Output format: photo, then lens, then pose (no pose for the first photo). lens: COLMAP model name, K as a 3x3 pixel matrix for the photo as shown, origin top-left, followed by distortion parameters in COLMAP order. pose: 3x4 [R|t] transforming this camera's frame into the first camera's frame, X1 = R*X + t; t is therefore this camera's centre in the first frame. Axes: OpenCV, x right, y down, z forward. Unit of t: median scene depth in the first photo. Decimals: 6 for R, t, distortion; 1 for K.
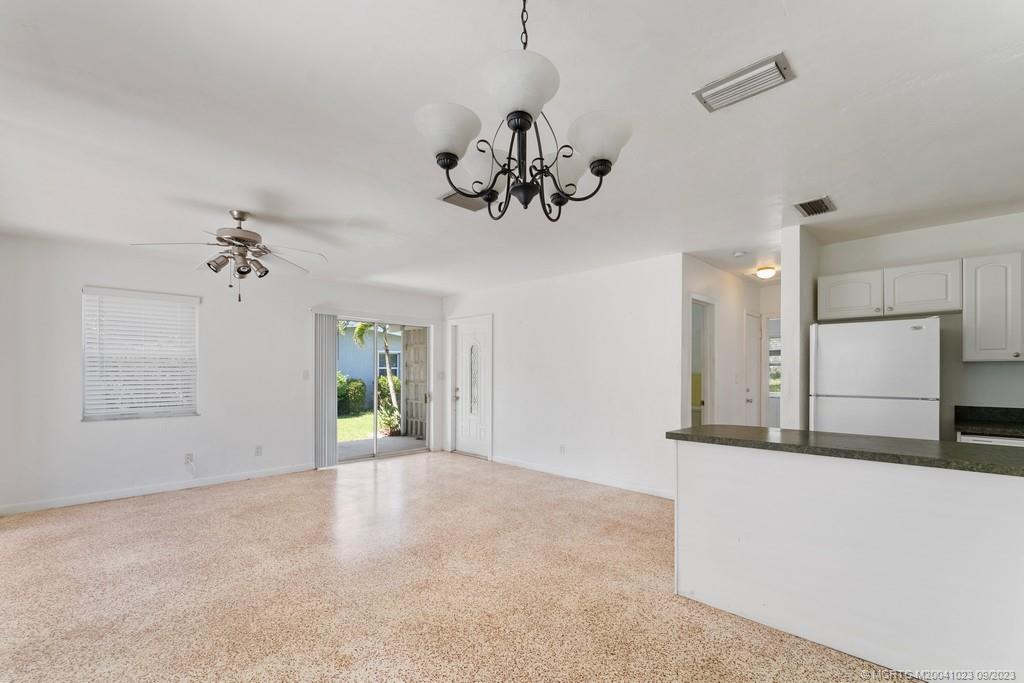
lens RADIAL K [[451.0, 0, 525.9], [0, 451.0, 369.1], [0, 0, 1]] dist [-0.002796, 0.000184]
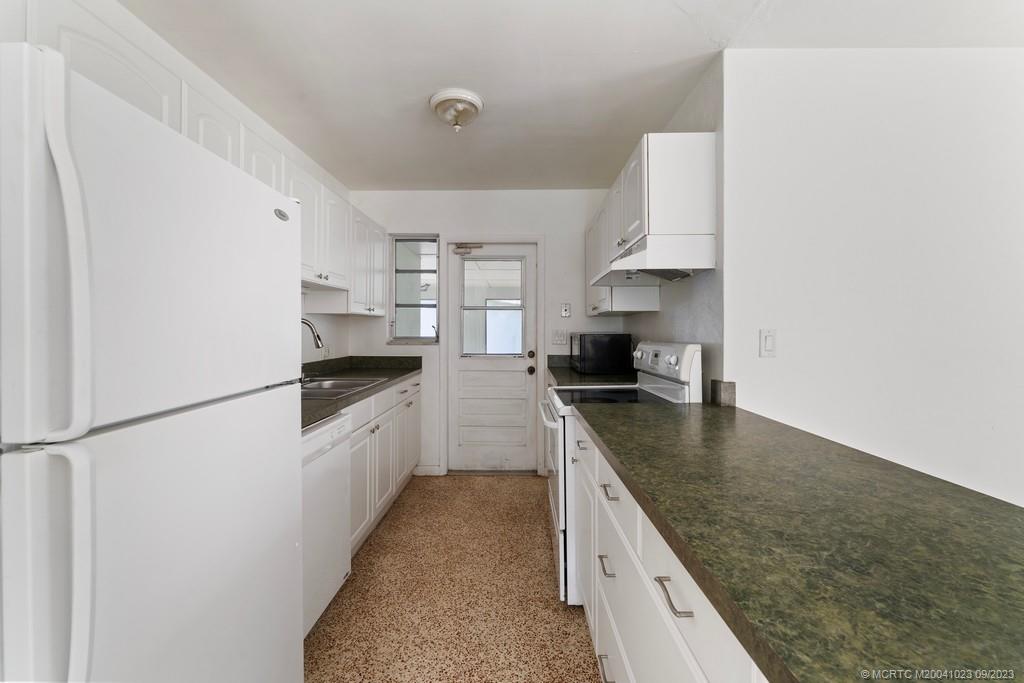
lens RADIAL K [[421.1, 0, 505.1], [0, 421.1, 327.4], [0, 0, 1]] dist [-0.001558, -0.000057]
pose [[-0.678149, -0.002201, 0.734922, 0.324263], [-0.009808, 0.999934, -0.006056, 0.010159], [-0.734859, -0.011315, -0.678125, 0.819412]]
